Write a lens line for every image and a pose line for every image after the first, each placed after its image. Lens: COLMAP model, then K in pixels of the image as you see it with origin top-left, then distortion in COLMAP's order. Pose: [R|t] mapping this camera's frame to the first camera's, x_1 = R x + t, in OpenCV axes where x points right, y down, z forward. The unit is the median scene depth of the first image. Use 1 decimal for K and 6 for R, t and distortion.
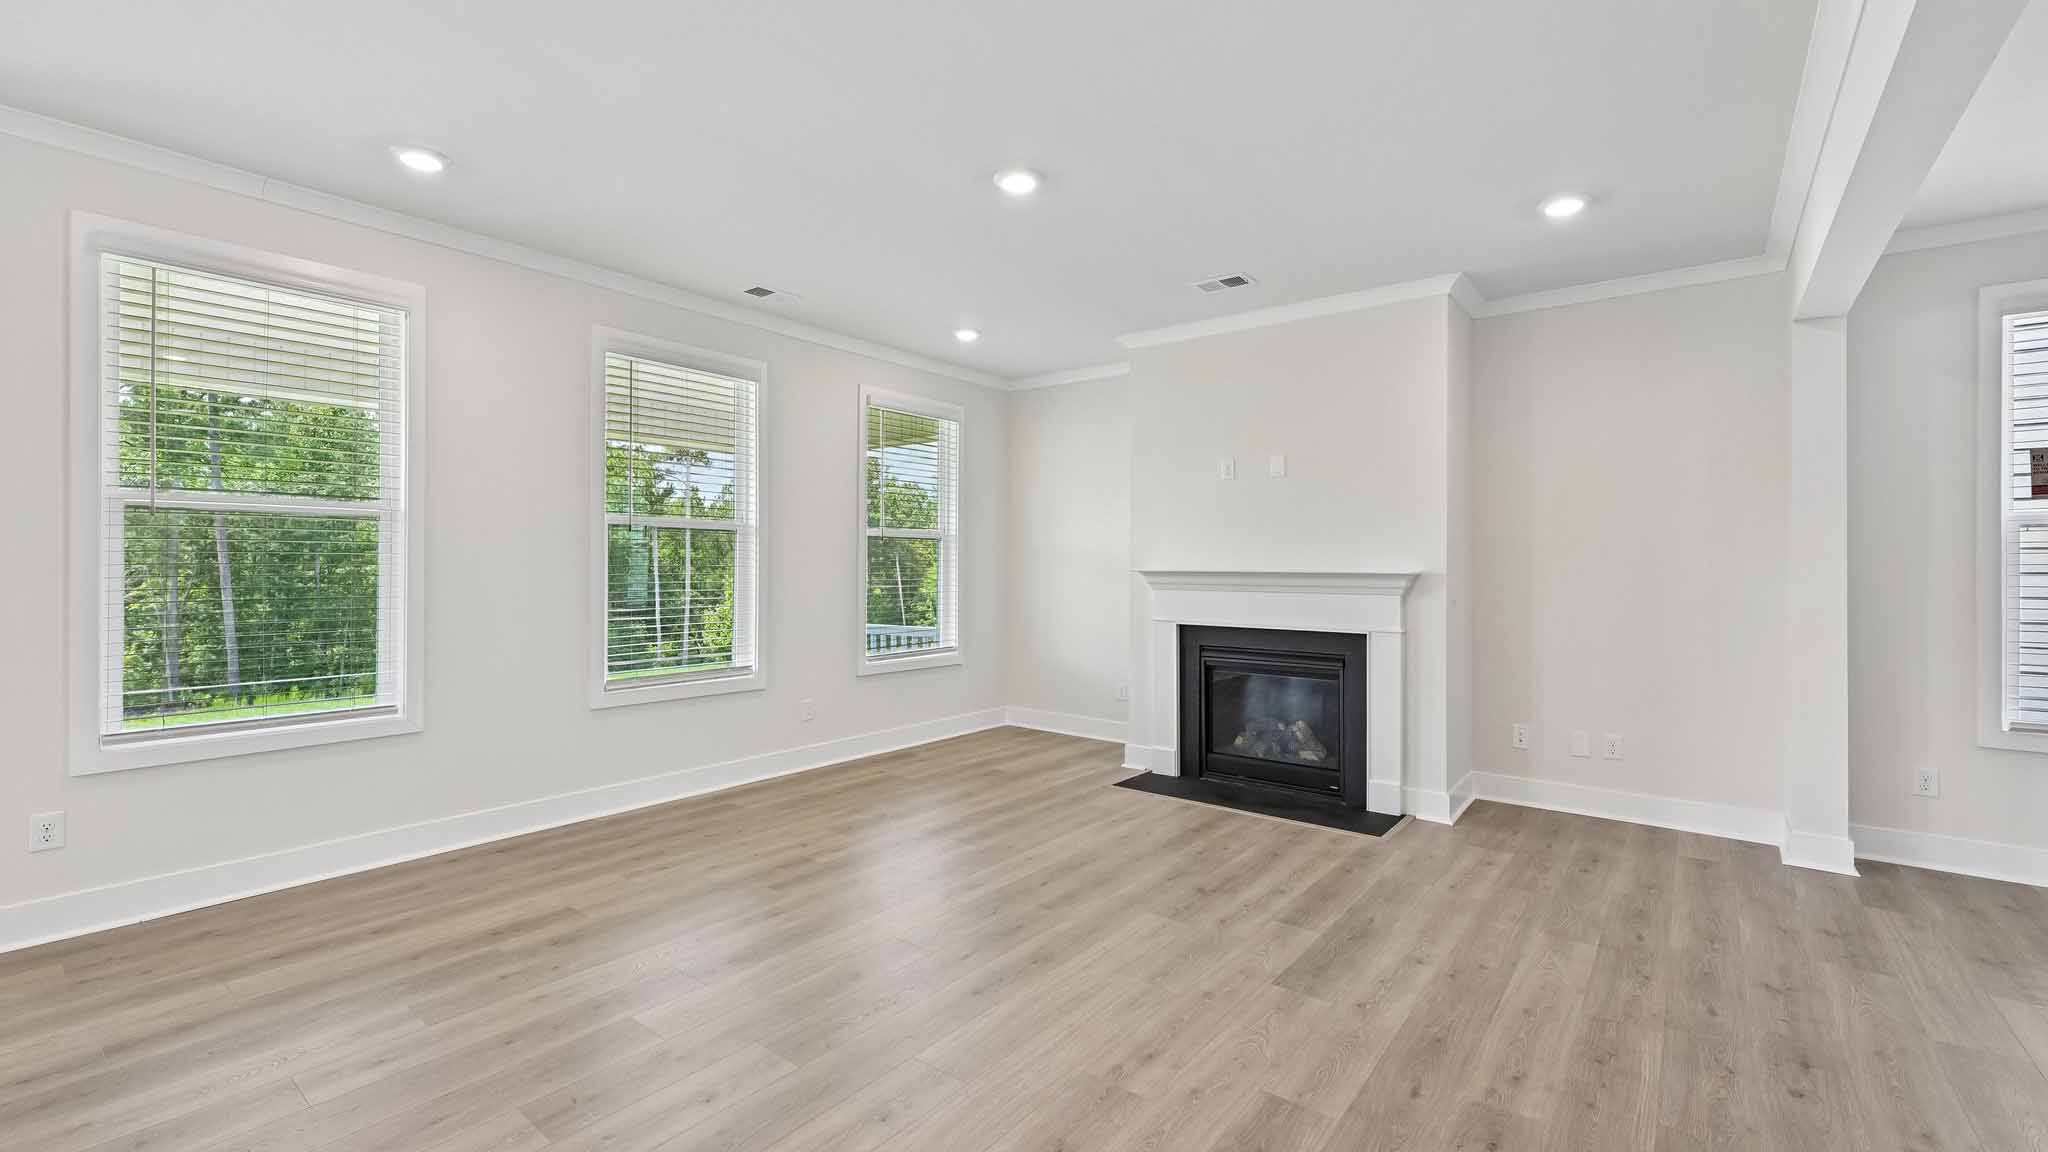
lens RADIAL K [[848.1, 0, 1021.7], [0, 848.1, 563.4], [0, 0, 1]] dist [-0.000497, -0.000039]
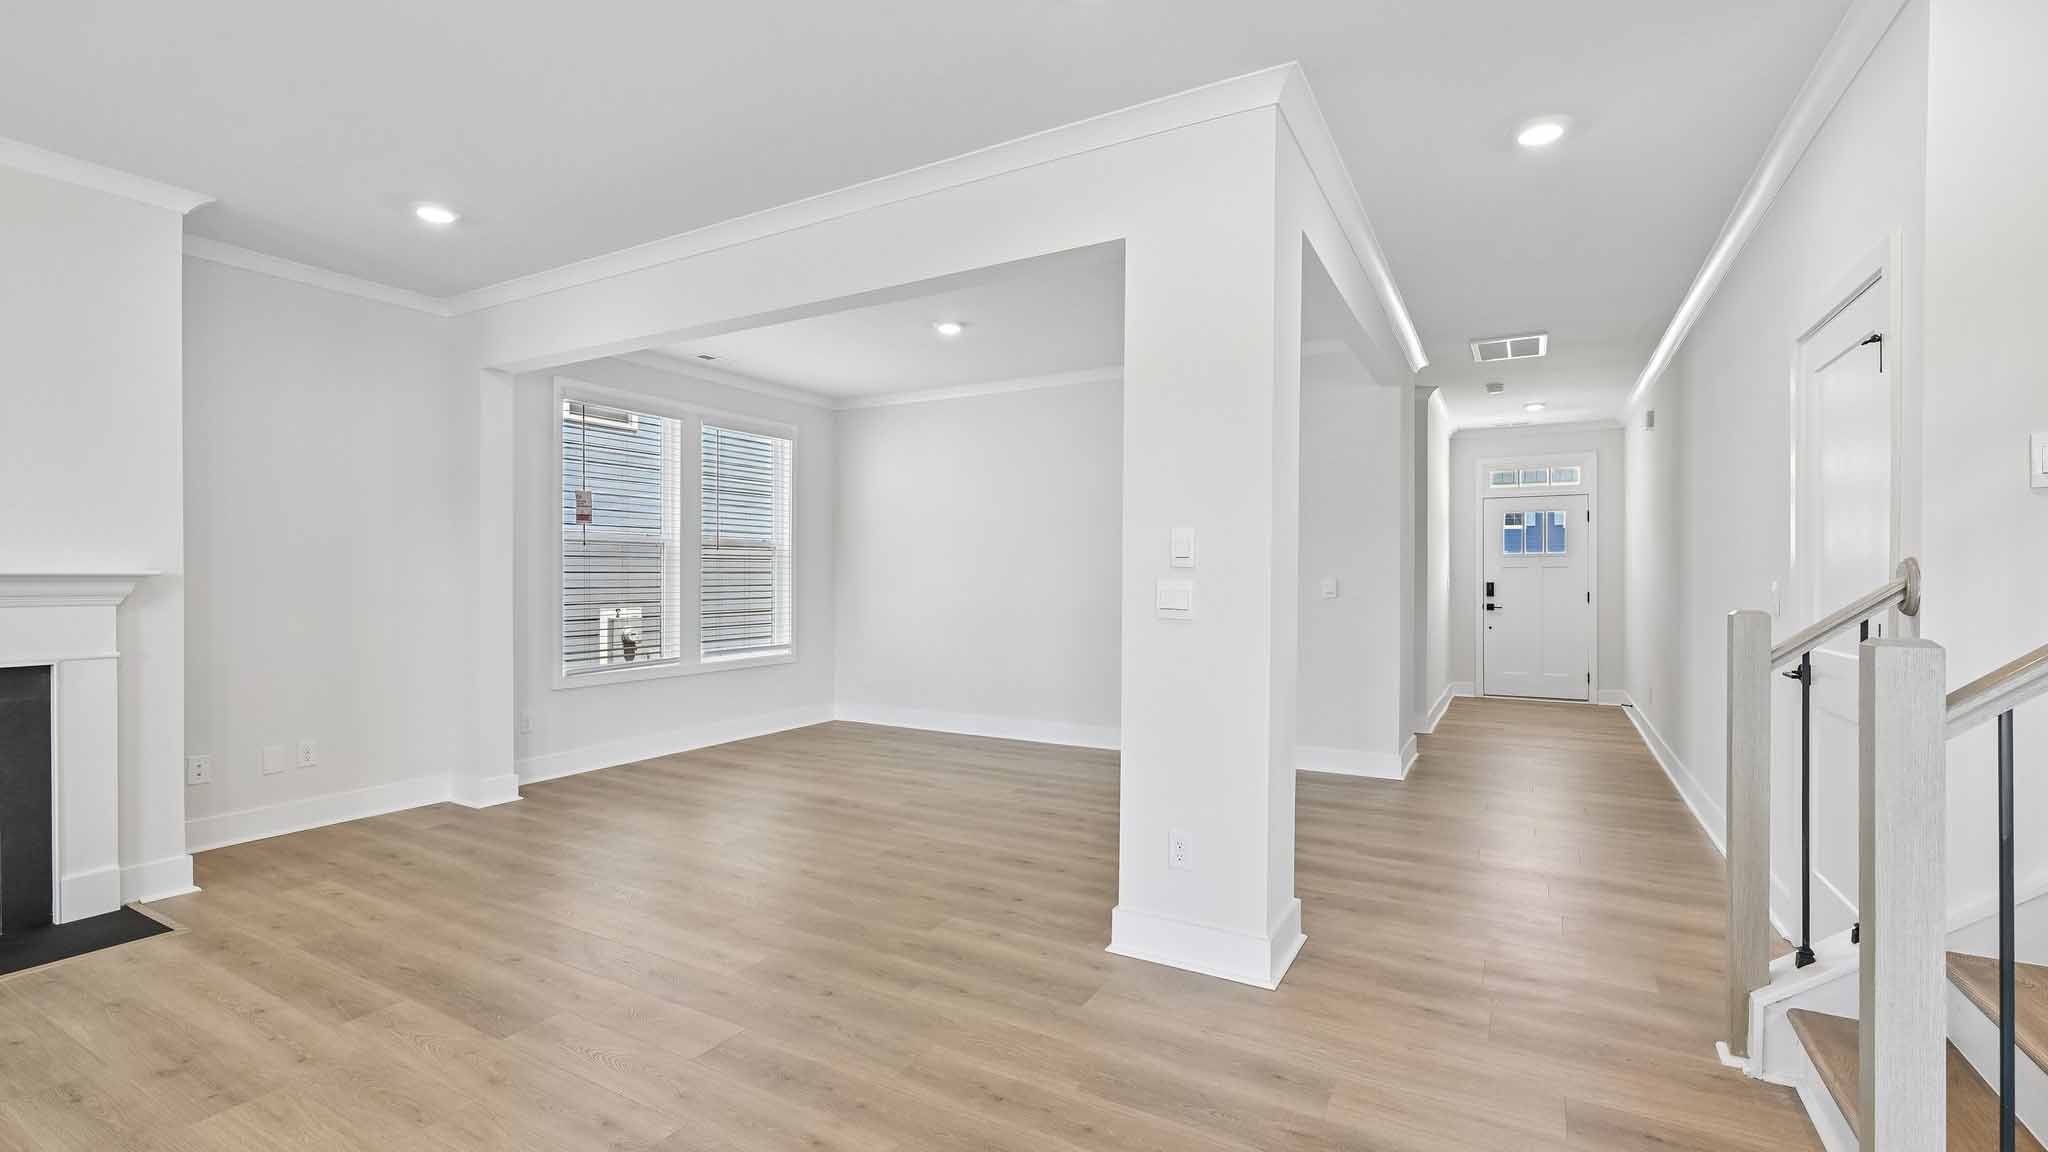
lens RADIAL K [[874.4, 0, 991.6], [0, 874.4, 578.1], [0, 0, 1]] dist [-0.000621, -0.000101]
pose [[-0.113798, -0.007233, 0.993478, -0.466846], [-0.001673, 0.999973, 0.007089, 0.010399], [-0.993502, -0.000856, -0.113807, 0.430494]]
